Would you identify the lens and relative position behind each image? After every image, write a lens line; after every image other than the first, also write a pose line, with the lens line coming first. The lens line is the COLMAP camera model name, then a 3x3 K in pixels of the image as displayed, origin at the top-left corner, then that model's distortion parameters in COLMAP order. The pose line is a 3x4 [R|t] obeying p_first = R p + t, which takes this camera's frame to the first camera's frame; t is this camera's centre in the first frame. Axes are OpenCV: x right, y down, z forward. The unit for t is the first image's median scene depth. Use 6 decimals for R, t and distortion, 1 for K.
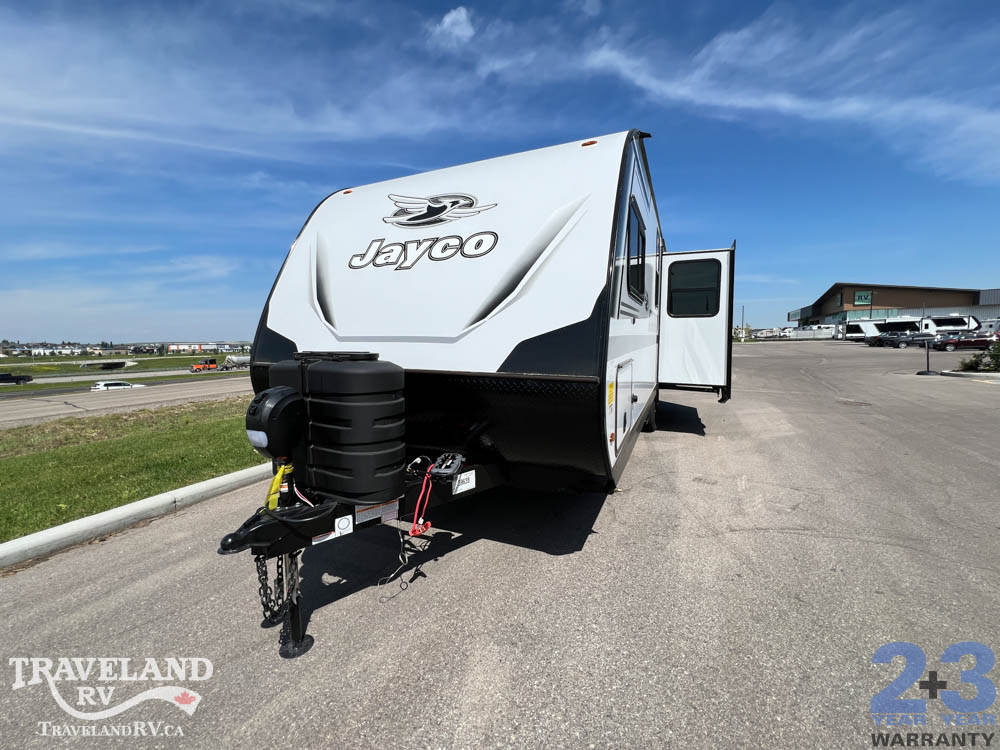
lens RADIAL K [[398.8, 0, 498.4], [0, 398.8, 373.5], [0, 0, 1]] dist [-0.000573, 0.000422]
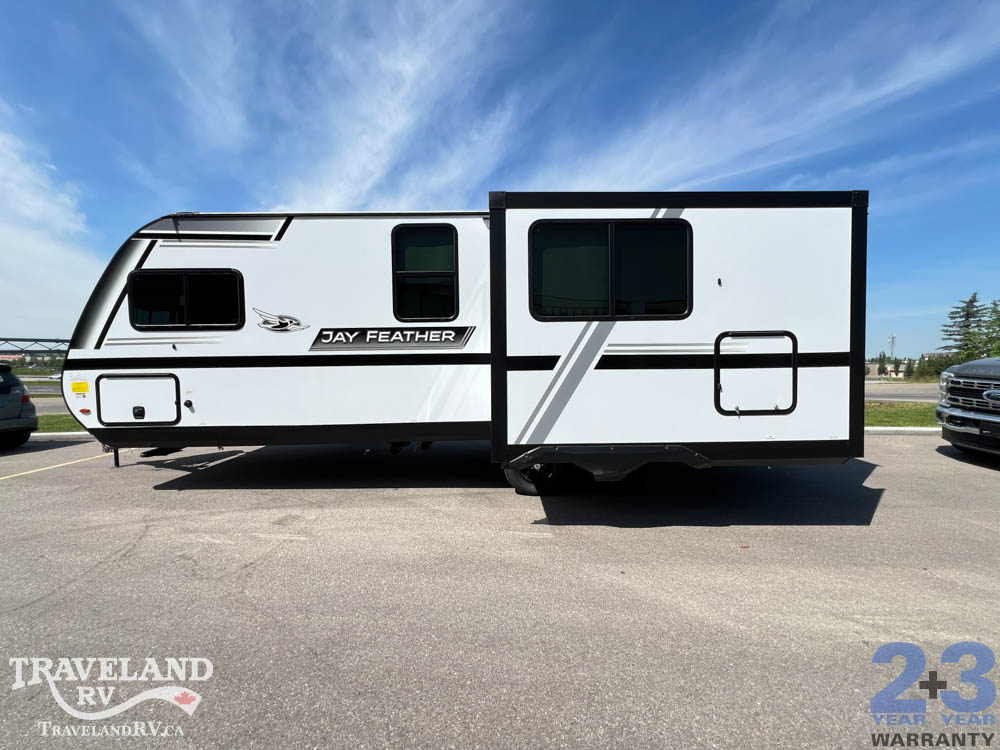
lens RADIAL K [[398.8, 0, 498.4], [0, 398.8, 373.5], [0, 0, 1]] dist [-0.000573, 0.000422]
pose [[0.431960, 0.038050, -0.901090, 1.728661], [-0.070295, 0.997491, 0.008423, -0.106236], [0.899149, 0.059703, 0.433551, 1.171675]]
